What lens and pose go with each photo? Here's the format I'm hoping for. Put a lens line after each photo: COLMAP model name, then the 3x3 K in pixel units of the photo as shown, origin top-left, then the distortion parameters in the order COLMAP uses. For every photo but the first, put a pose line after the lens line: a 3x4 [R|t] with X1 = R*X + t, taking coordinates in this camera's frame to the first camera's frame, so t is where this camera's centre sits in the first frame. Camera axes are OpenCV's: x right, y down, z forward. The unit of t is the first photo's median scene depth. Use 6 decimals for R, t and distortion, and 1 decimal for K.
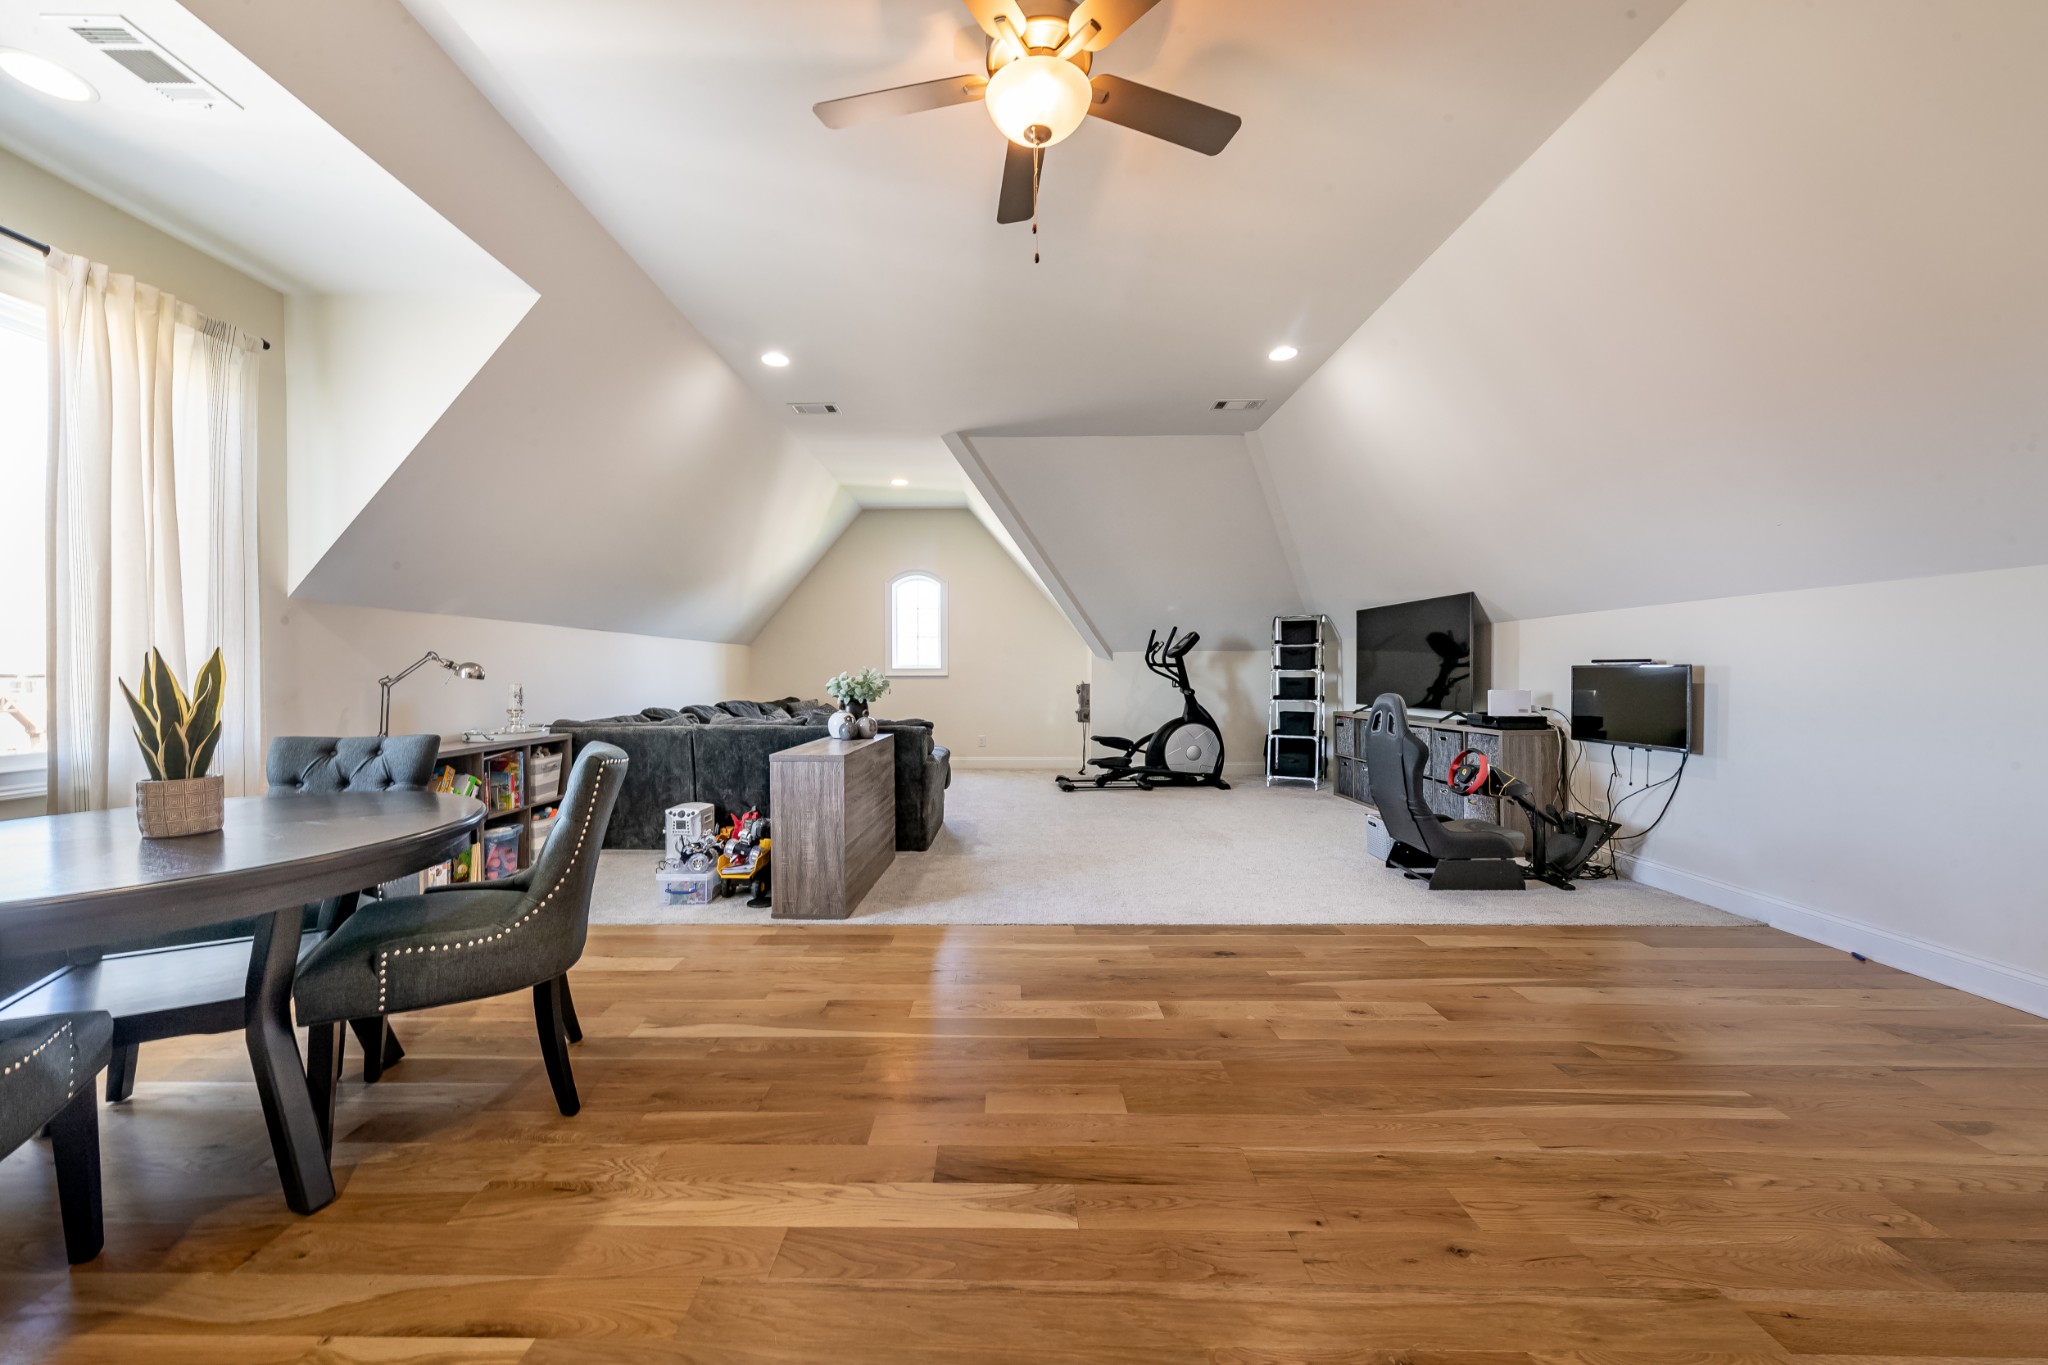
lens RADIAL K [[705.4, 0, 1028.1], [0, 705.4, 676.7], [0, 0, 1]] dist [0.002109, 0.000086]
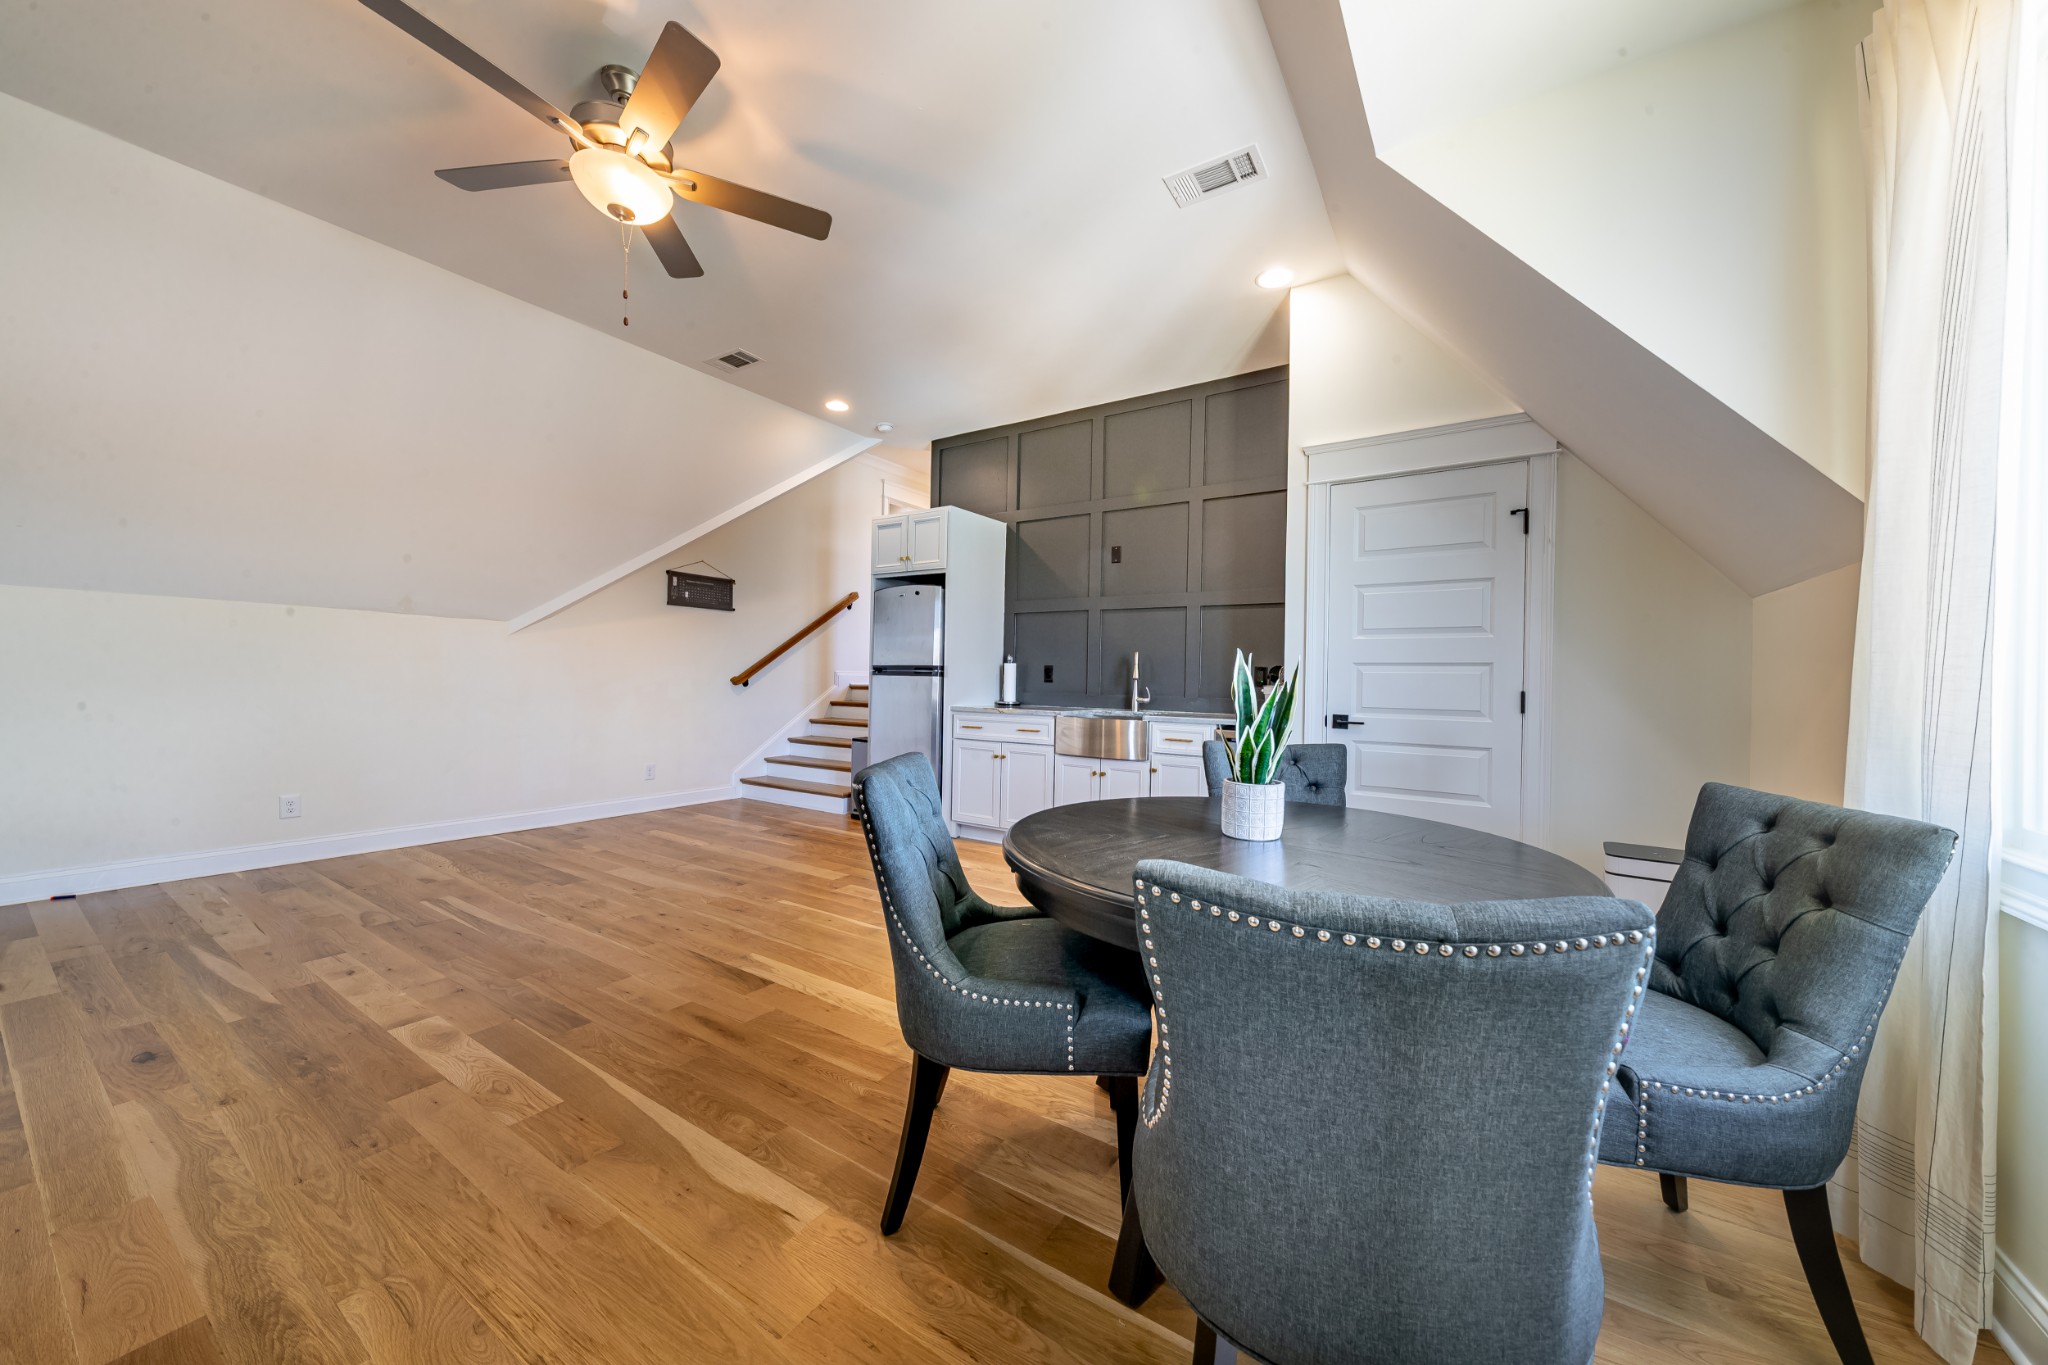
lens RADIAL K [[705.4, 0, 1028.1], [0, 705.4, 676.7], [0, 0, 1]] dist [0.002109, 0.000086]
pose [[-0.817774, -0.011840, 0.575417, -1.042027], [-0.012395, 0.999919, 0.002960, 0.012356], [-0.575406, -0.004712, -0.817855, 1.369784]]
